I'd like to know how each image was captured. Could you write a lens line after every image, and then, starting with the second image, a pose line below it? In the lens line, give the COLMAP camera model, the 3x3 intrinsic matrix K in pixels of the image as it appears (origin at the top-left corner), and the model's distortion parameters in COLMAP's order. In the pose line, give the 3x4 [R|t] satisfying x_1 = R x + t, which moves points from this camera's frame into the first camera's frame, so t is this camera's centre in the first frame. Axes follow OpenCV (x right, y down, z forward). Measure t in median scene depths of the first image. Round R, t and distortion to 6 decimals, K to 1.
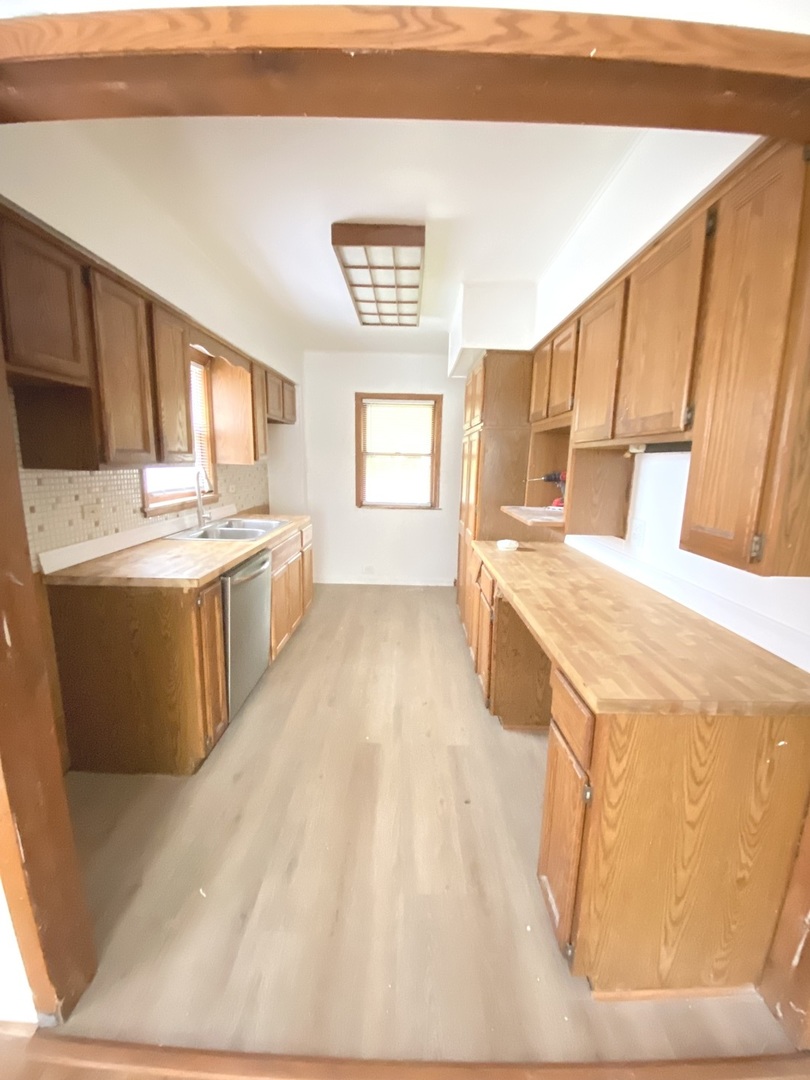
lens RADIAL K [[433.4, 0, 410.6], [0, 433.4, 538.7], [0, 0, 1]] dist [-0.001372, -0.005620]
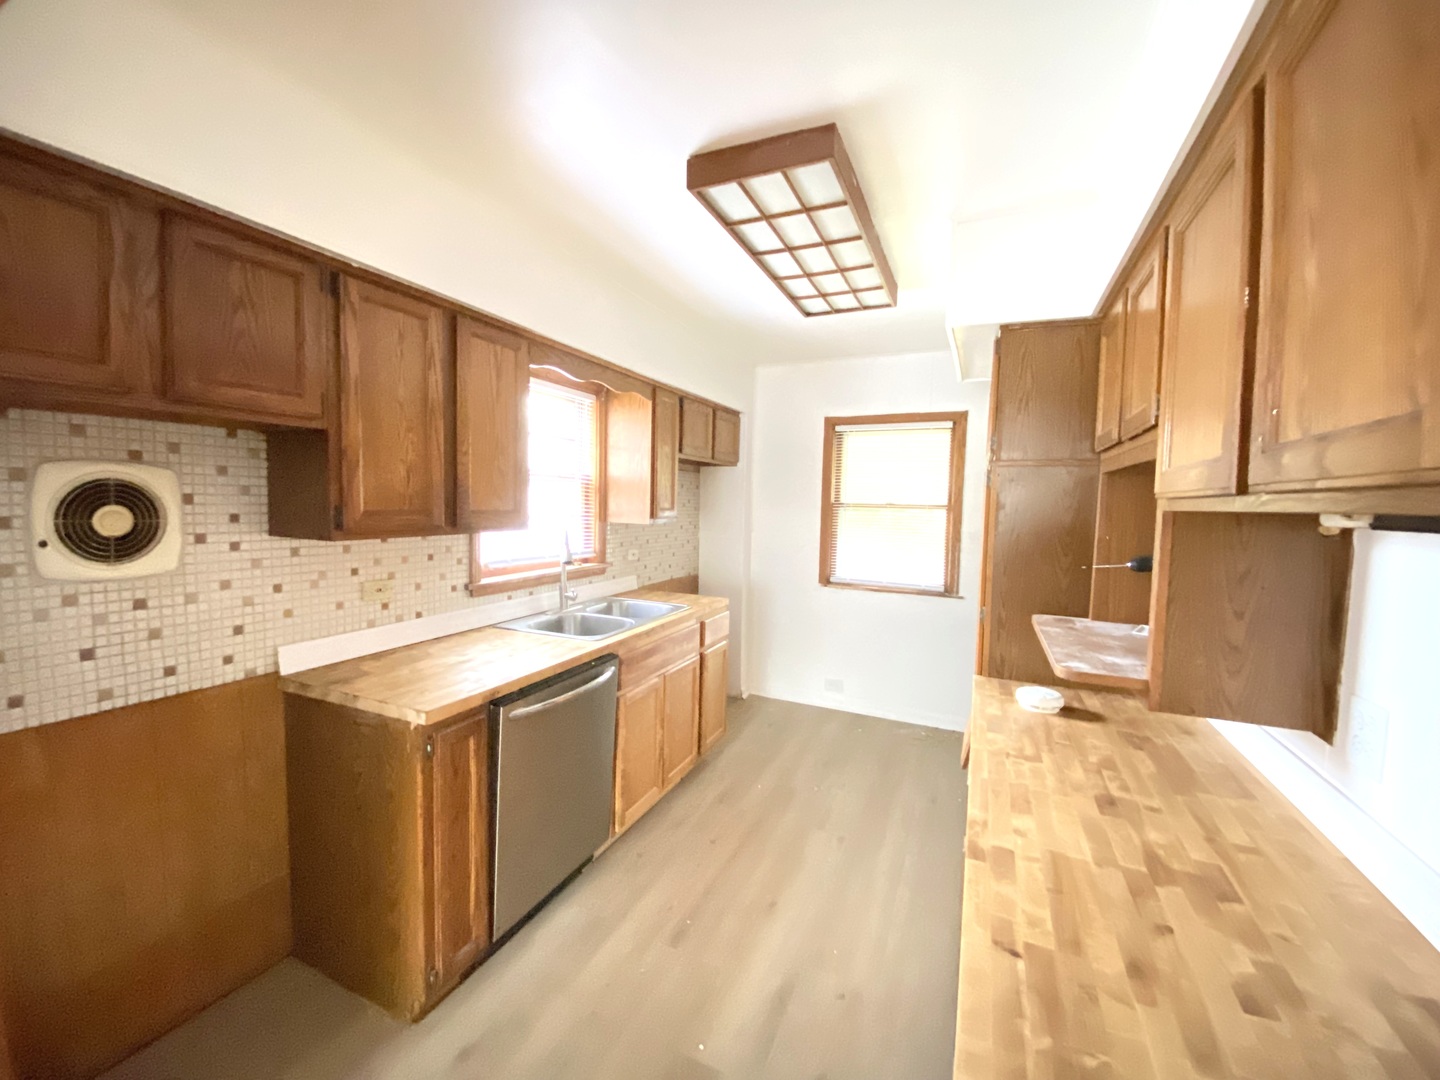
lens RADIAL K [[577.8, 0, 724.1], [0, 577.8, 536.2], [0, 0, 1]] dist [-0.001372, -0.005620]
pose [[0.914019, 0.024413, -0.404936, 0.196050], [-0.076296, 0.990720, -0.112487, -0.081019], [0.398432, 0.133710, 0.907399, 0.292638]]
